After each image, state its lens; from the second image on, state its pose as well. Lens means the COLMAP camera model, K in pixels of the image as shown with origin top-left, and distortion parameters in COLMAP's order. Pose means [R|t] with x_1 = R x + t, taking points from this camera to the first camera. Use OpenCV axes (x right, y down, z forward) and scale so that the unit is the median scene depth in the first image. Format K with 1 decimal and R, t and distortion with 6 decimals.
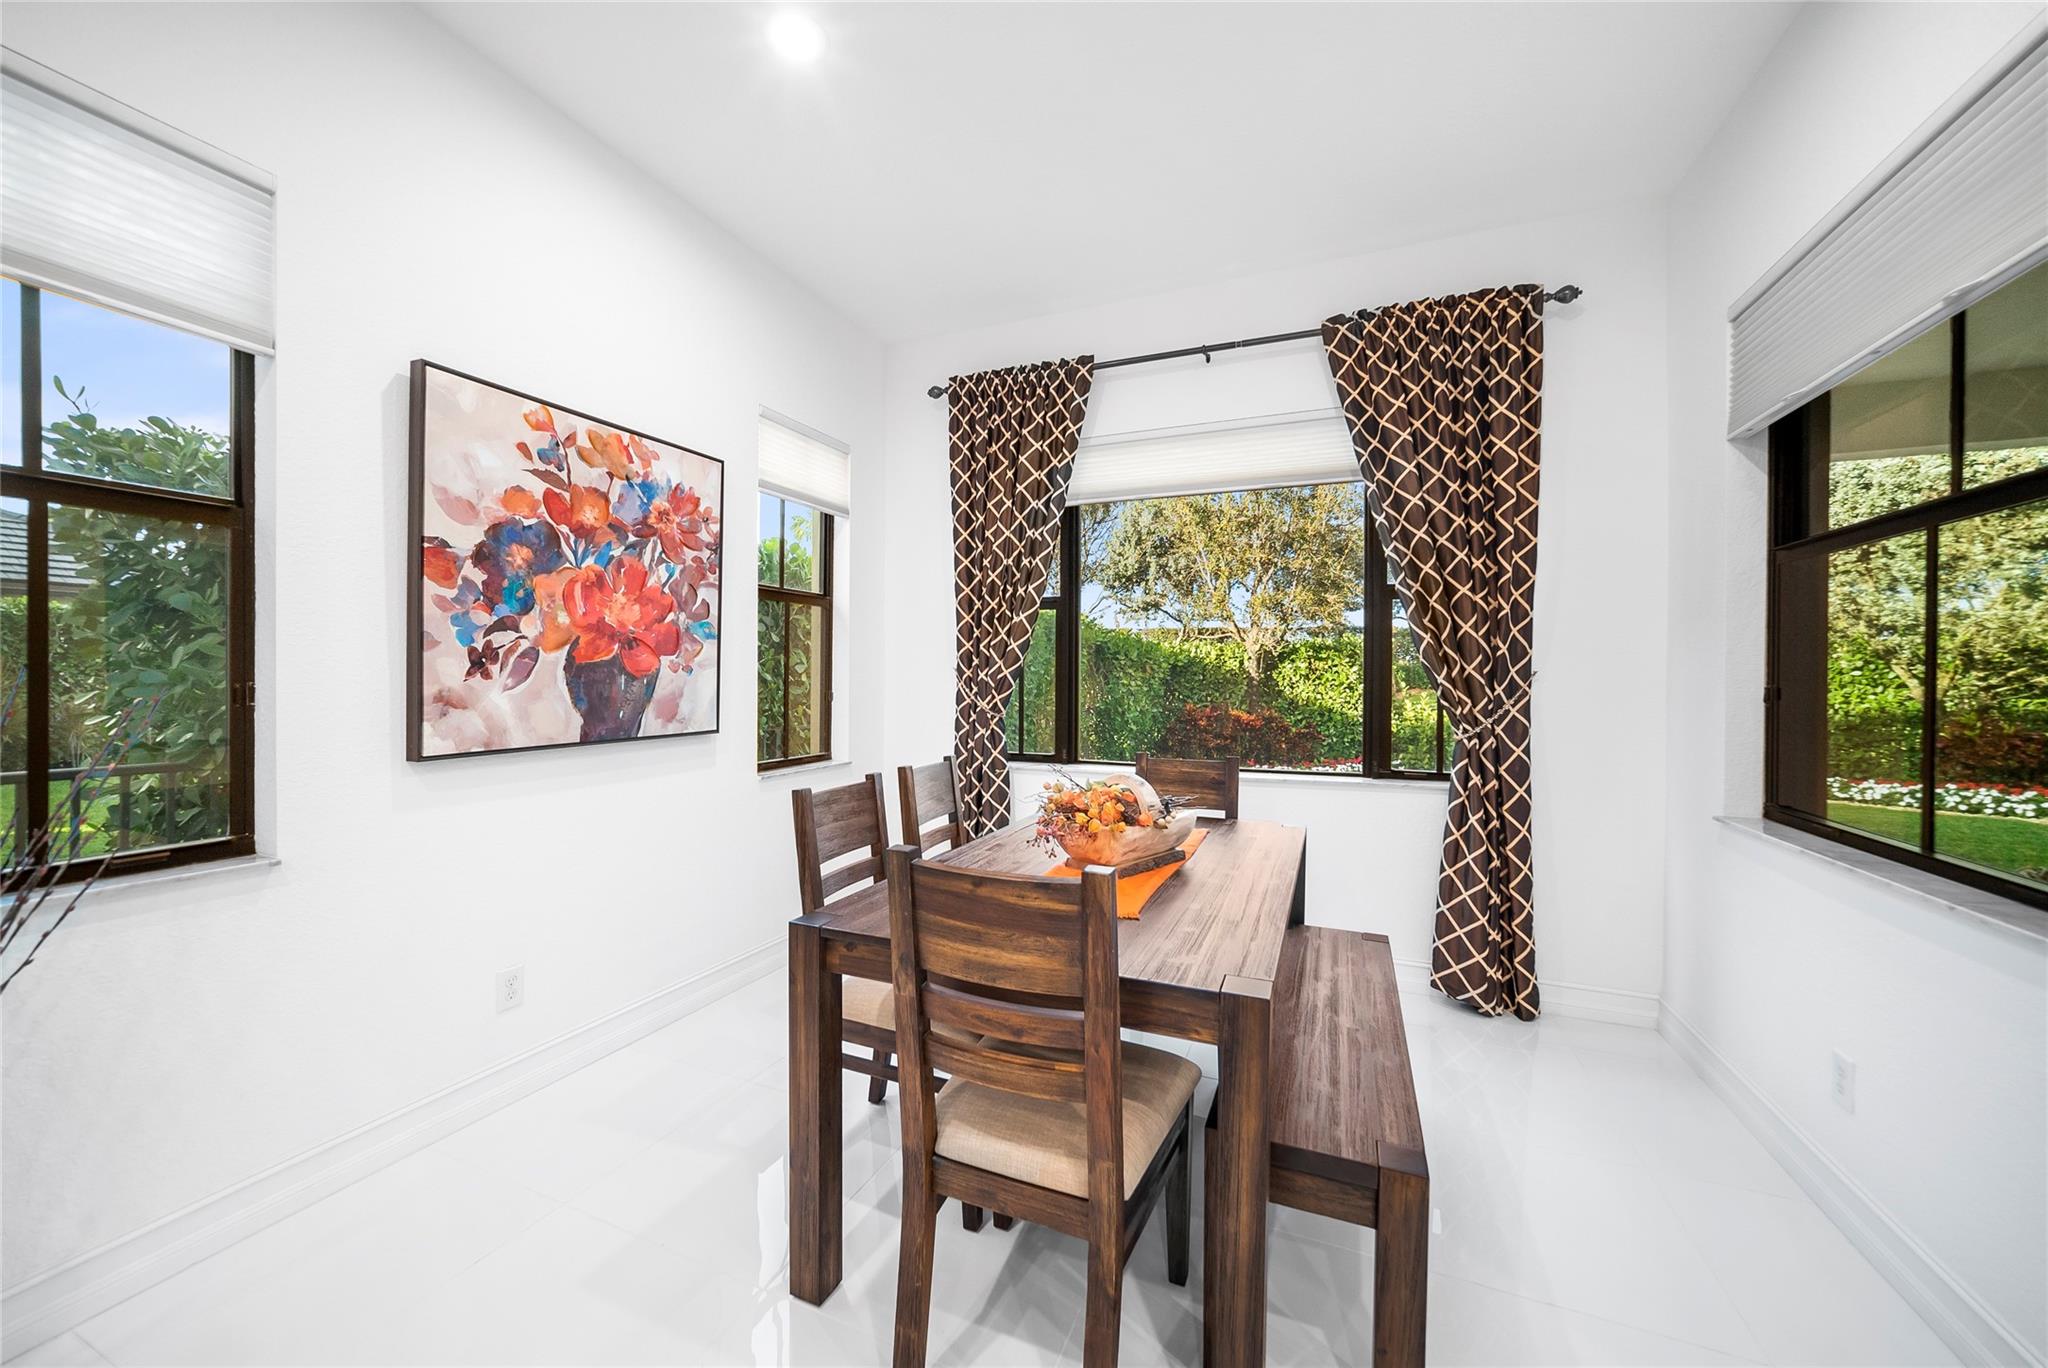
lens RADIAL K [[762.0, 0, 1017.8], [0, 762.0, 683.4], [0, 0, 1]] dist [-0.029164, 0.009273]
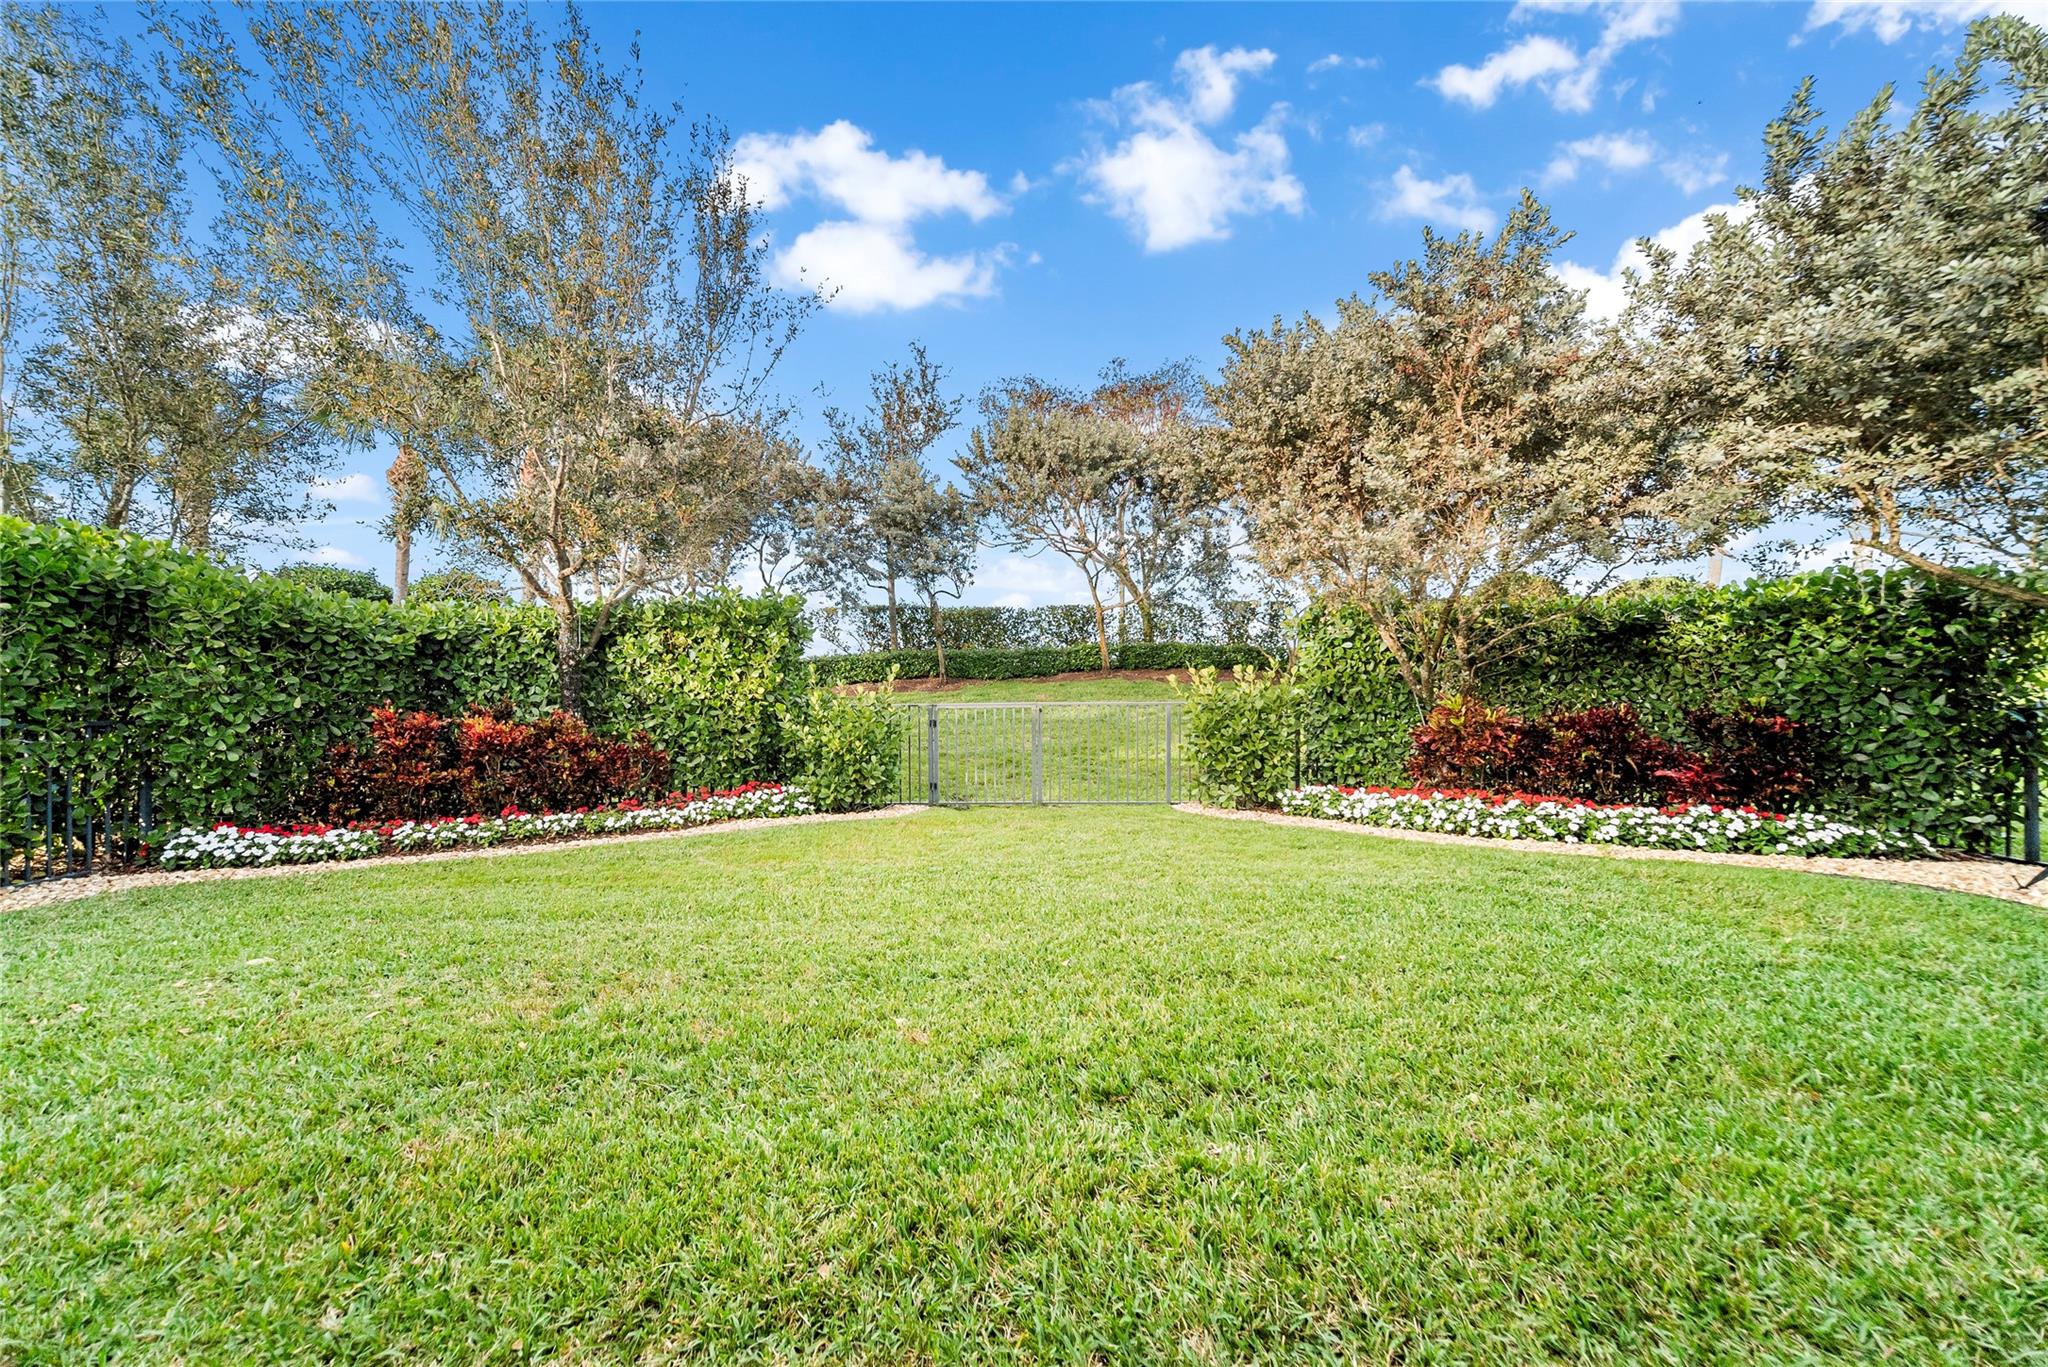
lens RADIAL K [[762.0, 0, 1018.6], [0, 762.0, 688.1], [0, 0, 1]] dist [-0.029164, 0.009273]
pose [[0.934108, -0.014476, 0.356697, 1.948985], [0.013175, 0.999895, 0.006077, 0.073519], [-0.356747, -0.000977, 0.934200, 1.460623]]
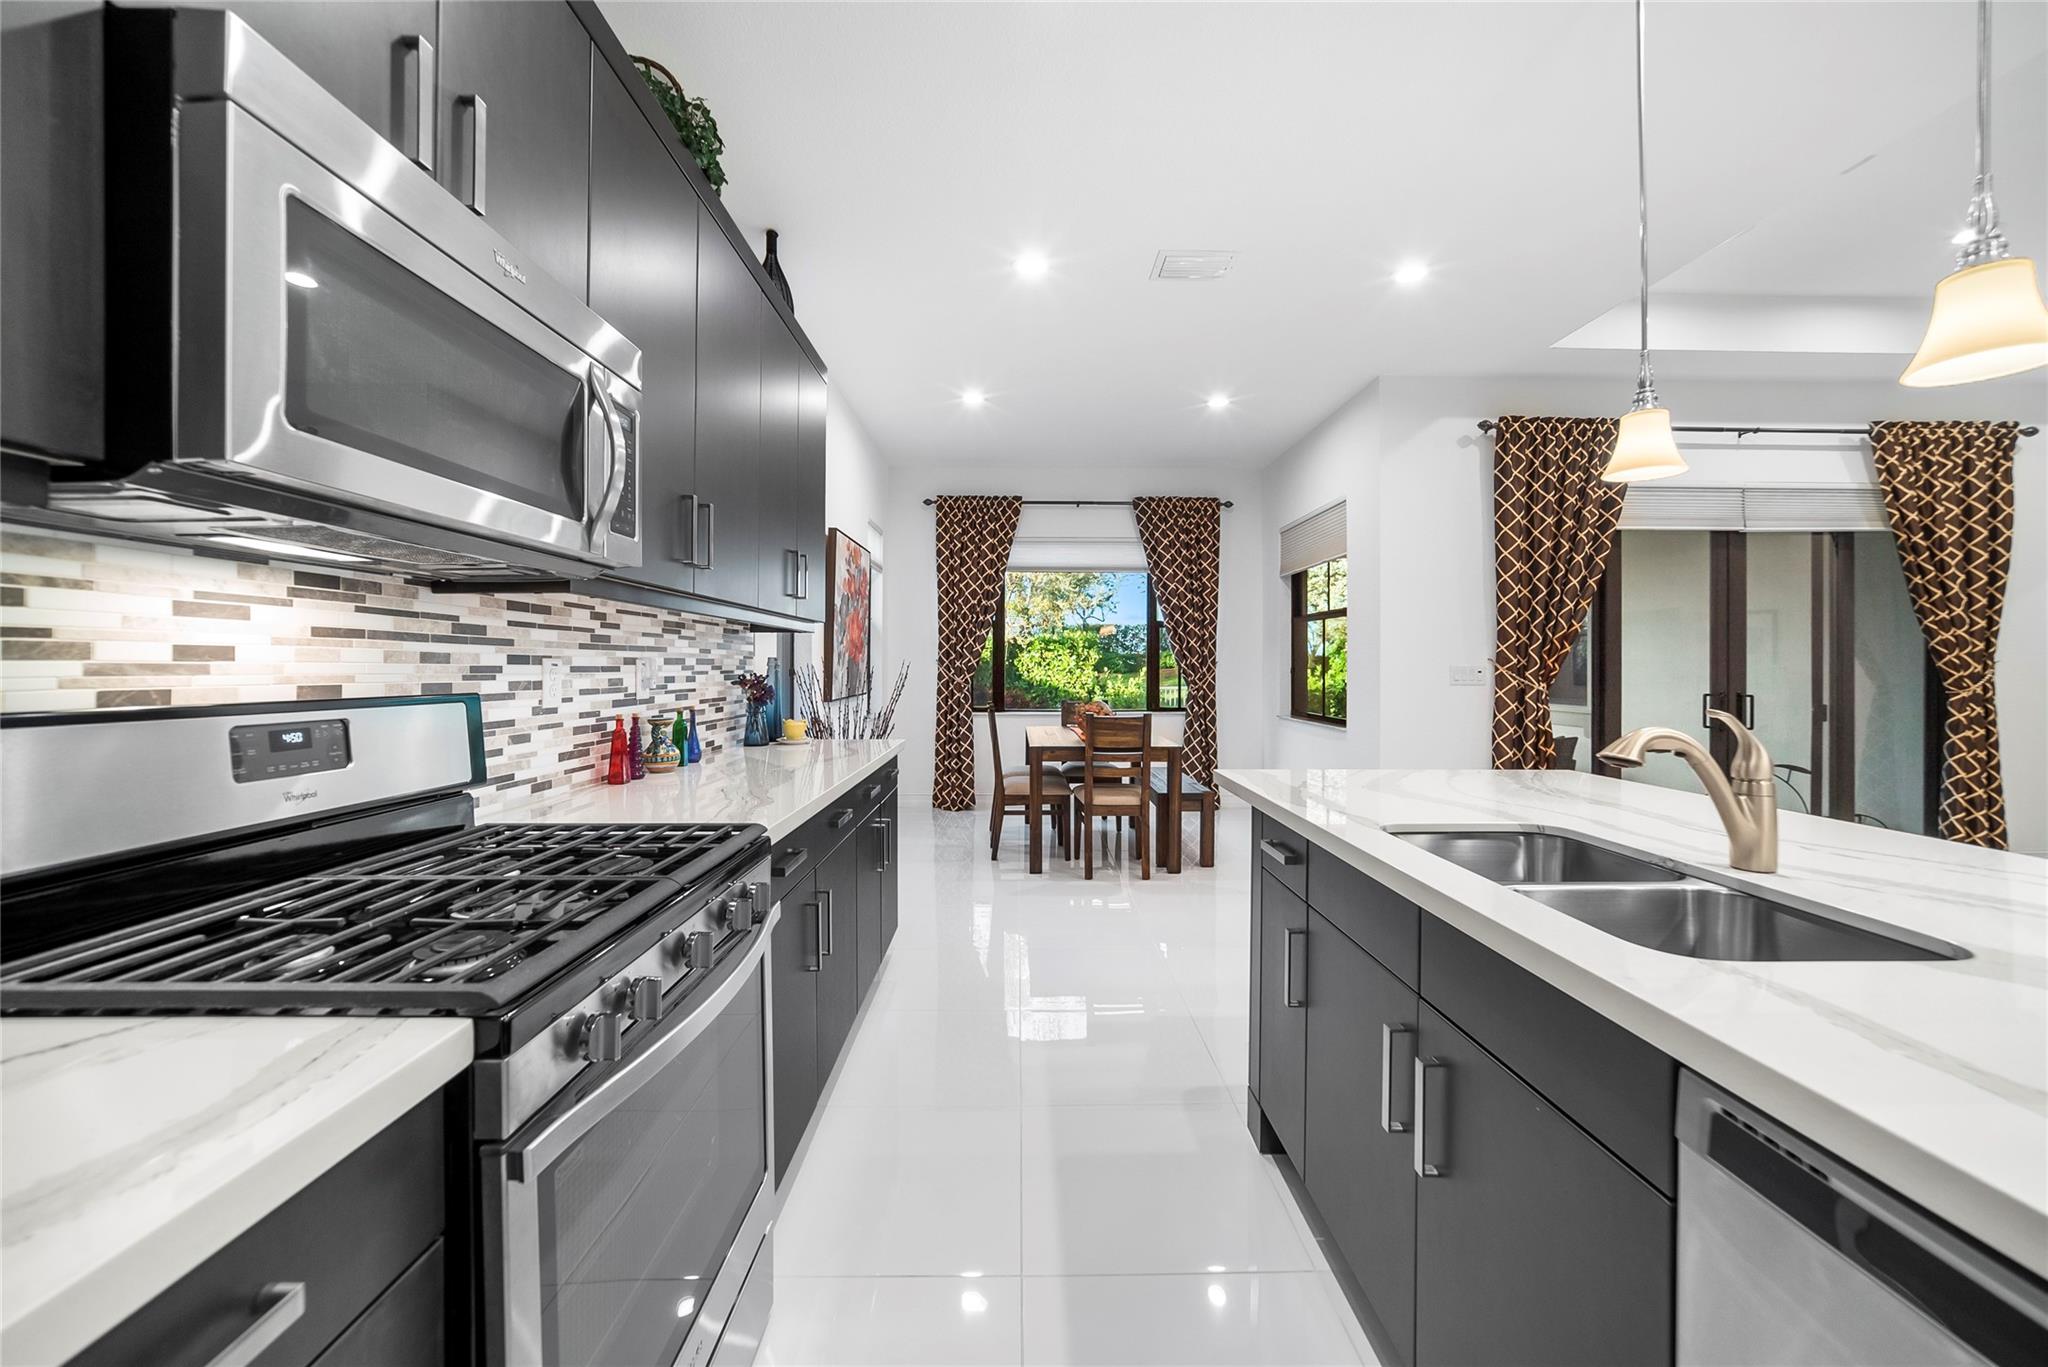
lens RADIAL K [[762.0, 0, 1010.1], [0, 762.0, 669.7], [0, 0, 1]] dist [-0.029164, 0.009273]
pose [[0.919904, -0.005890, 0.392099, -0.809183], [0.006555, 0.999978, -0.000357, 0.007061], [-0.392089, 0.002898, 0.919923, -0.898112]]
